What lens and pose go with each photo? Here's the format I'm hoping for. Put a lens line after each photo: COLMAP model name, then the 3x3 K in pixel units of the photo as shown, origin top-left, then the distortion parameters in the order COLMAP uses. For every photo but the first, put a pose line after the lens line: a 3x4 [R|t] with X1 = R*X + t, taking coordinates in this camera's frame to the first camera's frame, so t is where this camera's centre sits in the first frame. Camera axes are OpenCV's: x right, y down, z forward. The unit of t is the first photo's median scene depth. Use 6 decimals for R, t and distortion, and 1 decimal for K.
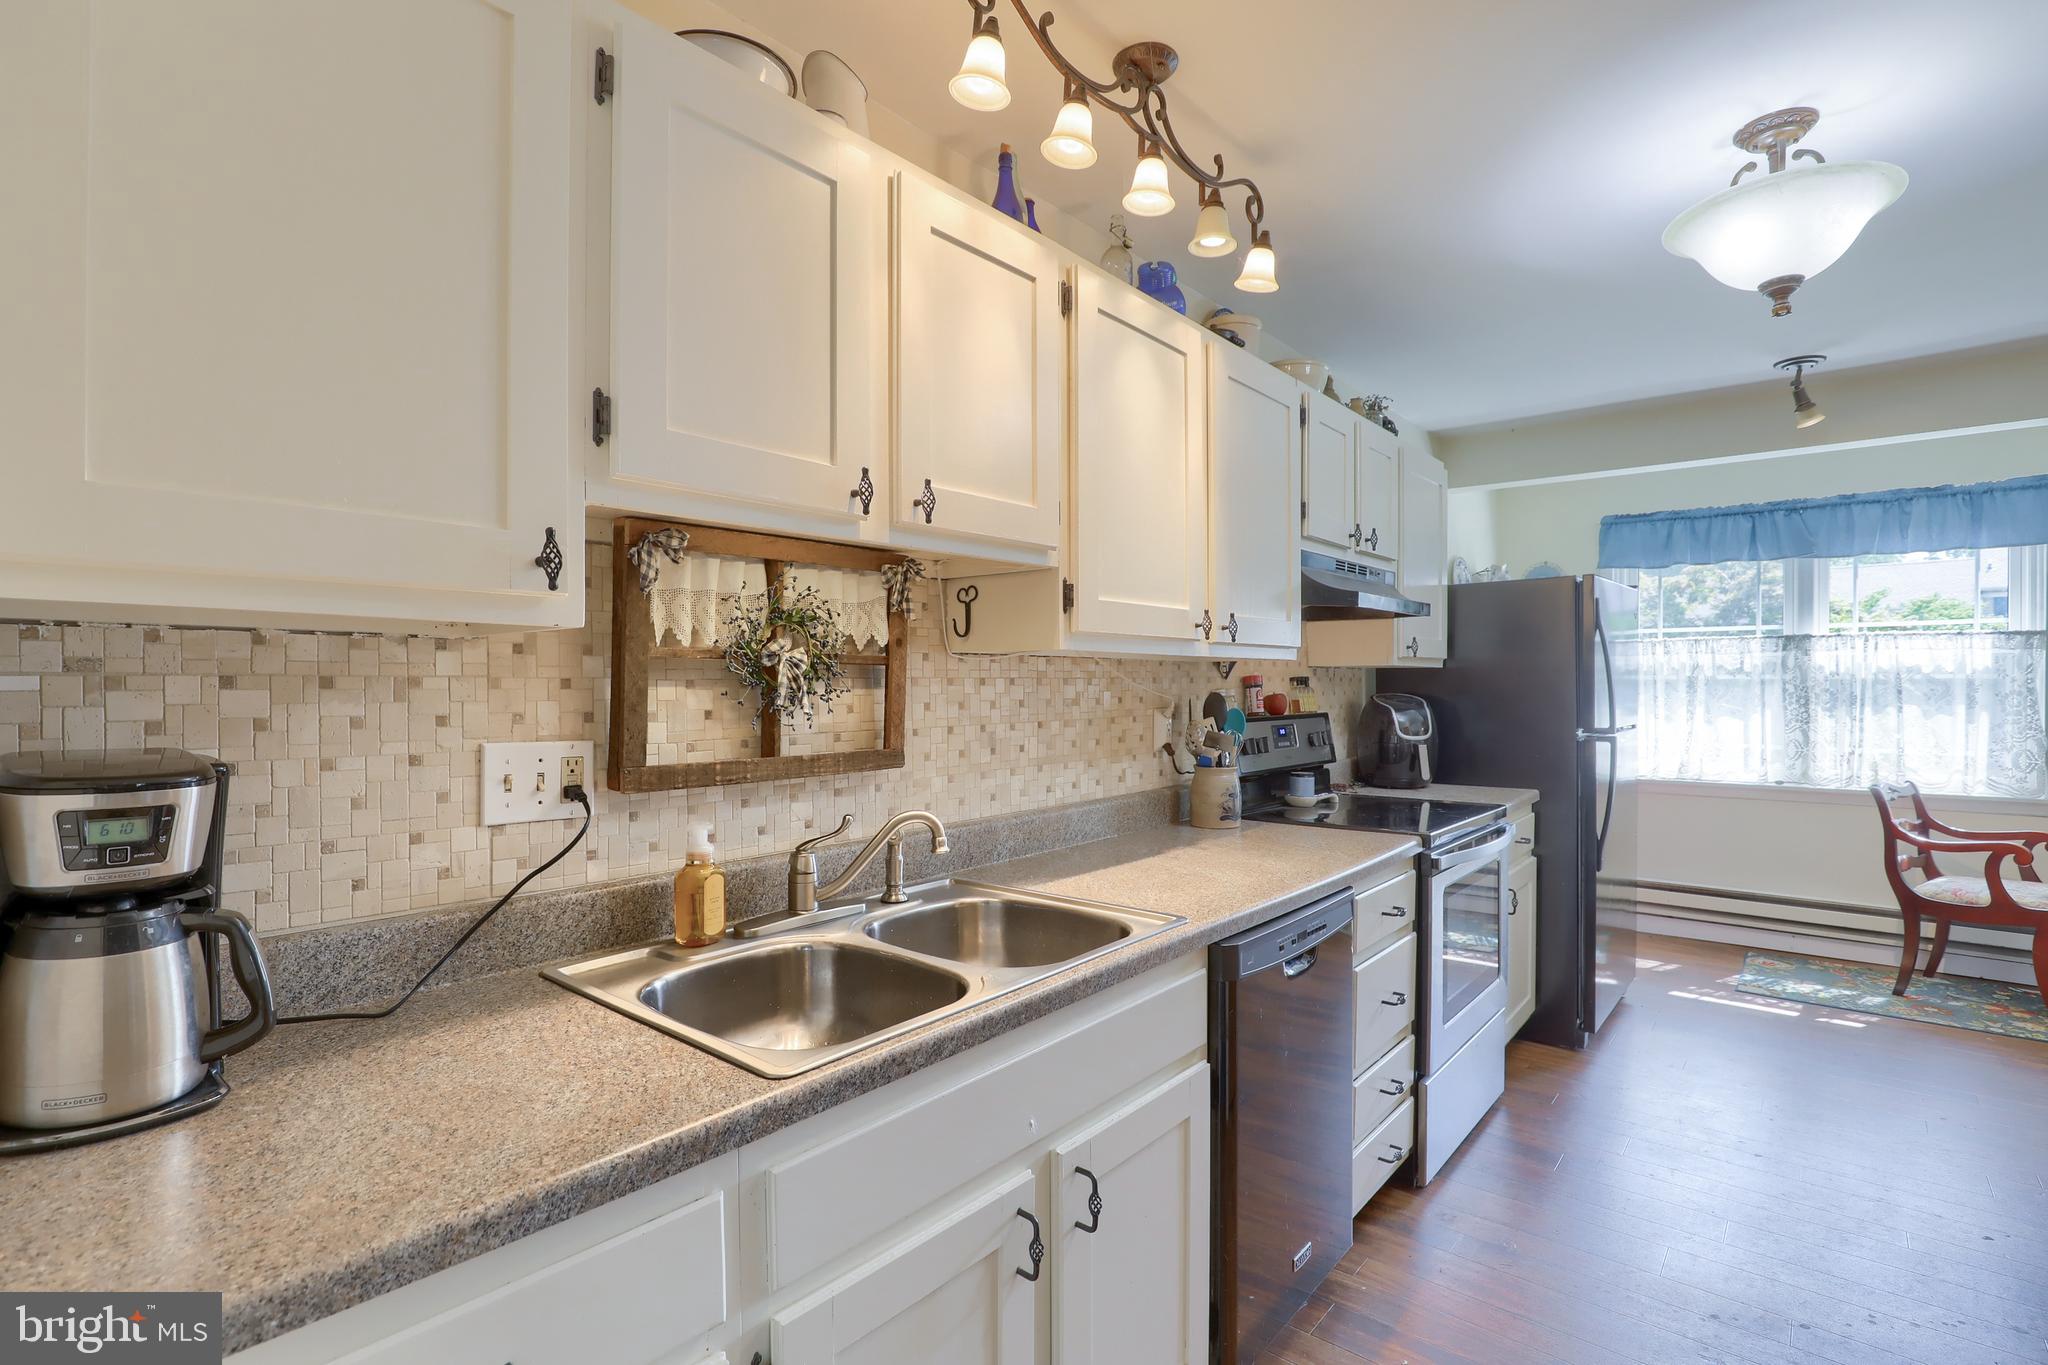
lens RADIAL K [[969.9, 0, 1015.9], [0, 969.9, 682.1], [0, 0, 1]] dist [-0.014338, 0.001021]
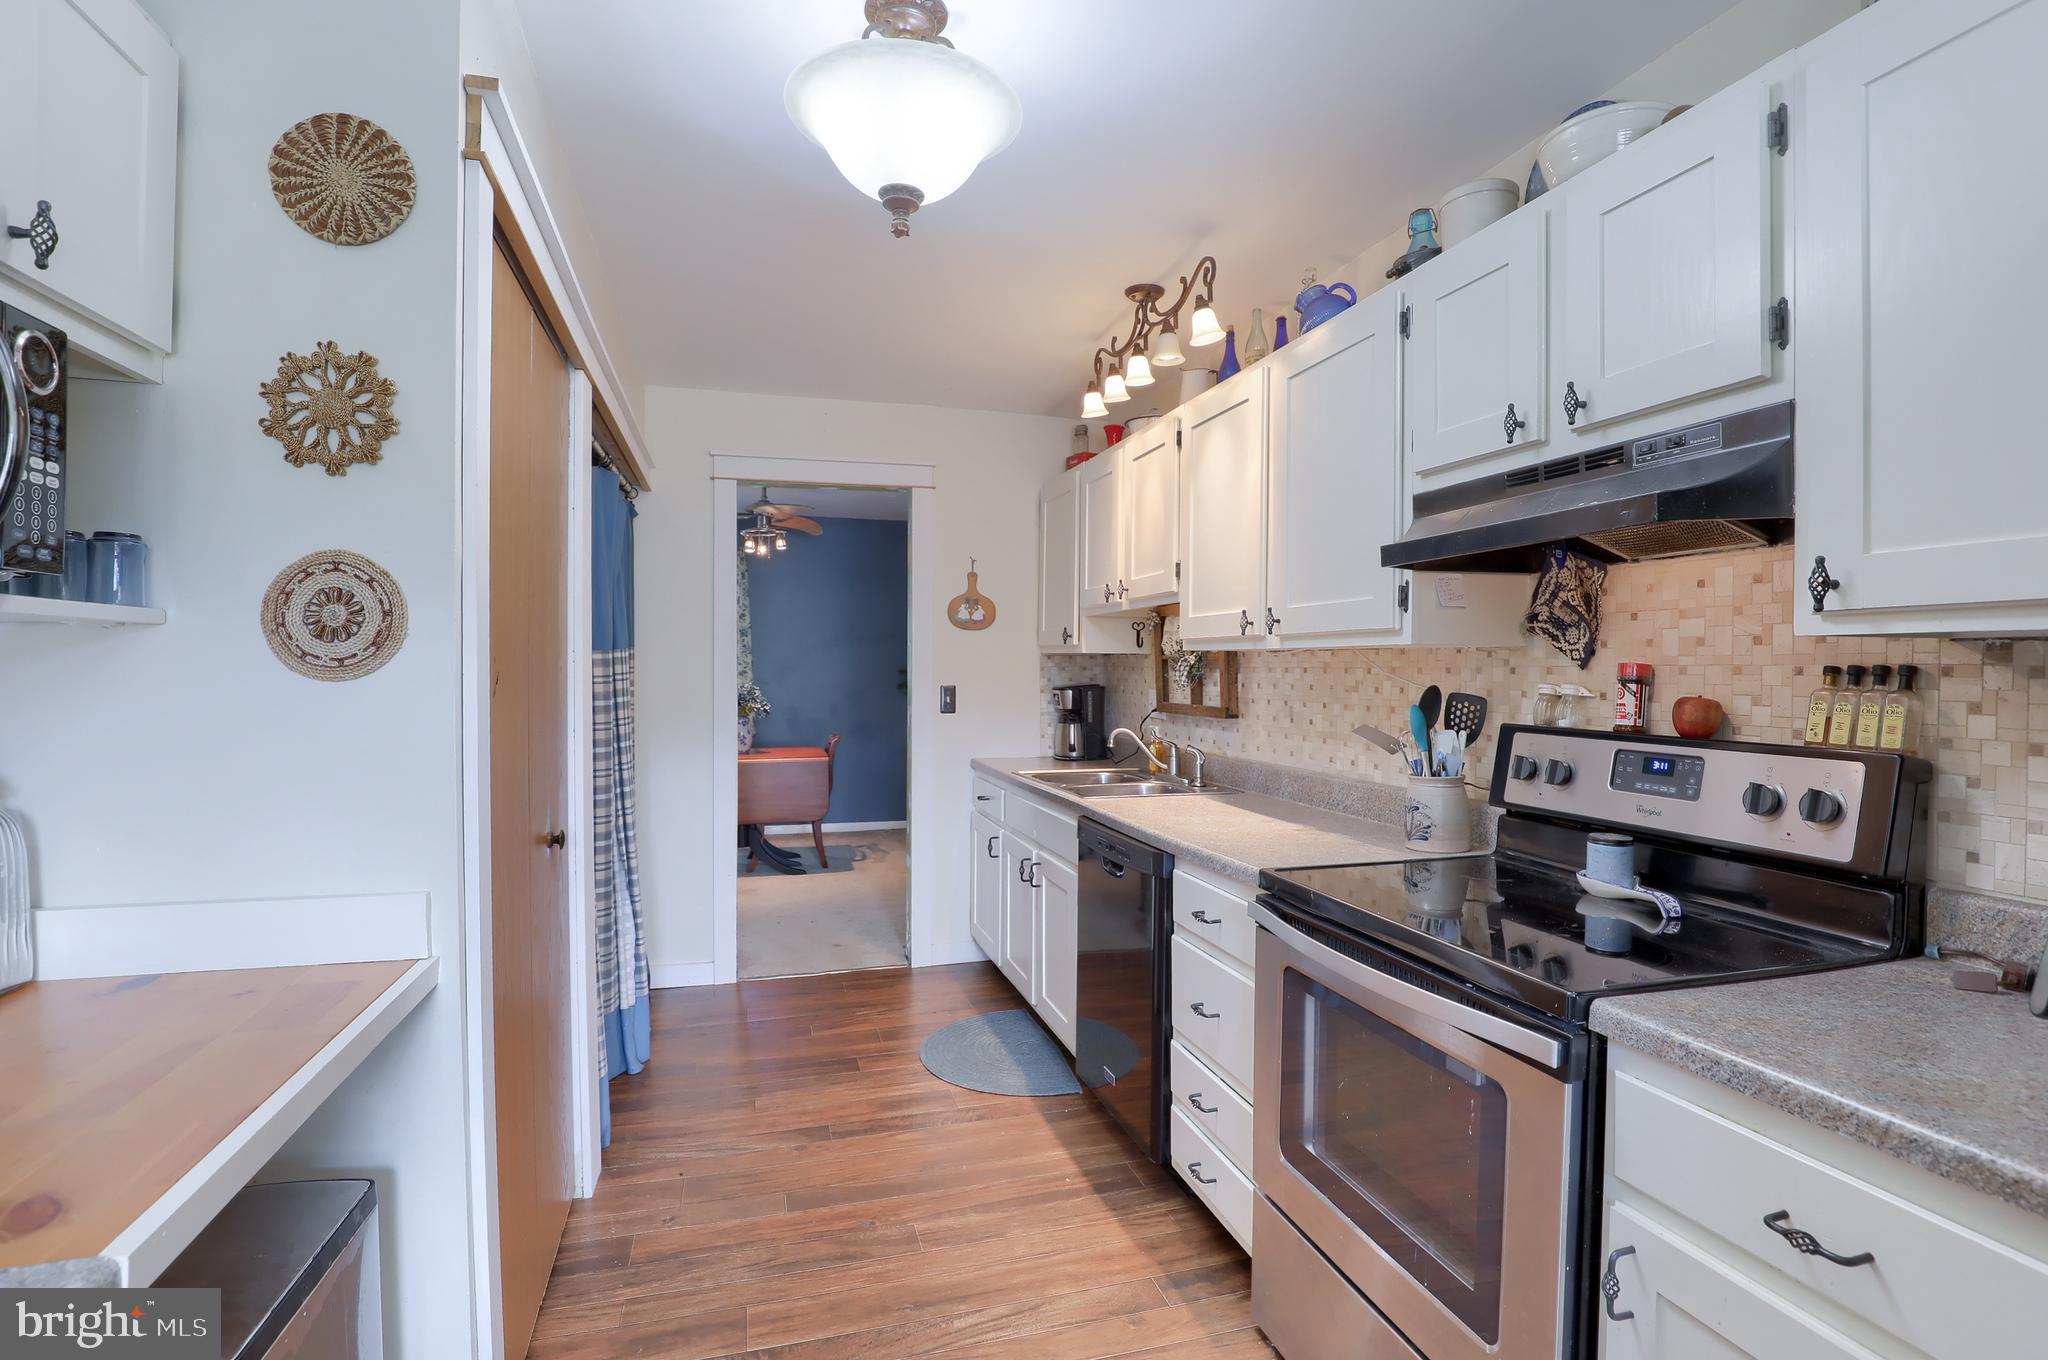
lens RADIAL K [[969.9, 0, 1020.0], [0, 969.9, 679.9], [0, 0, 1]] dist [-0.014338, 0.001021]
pose [[-0.555896, 0.007730, -0.831216, 0.230112], [-0.007515, 0.999869, 0.014324, -0.000628], [0.831218, 0.014210, -0.555766, 0.247648]]
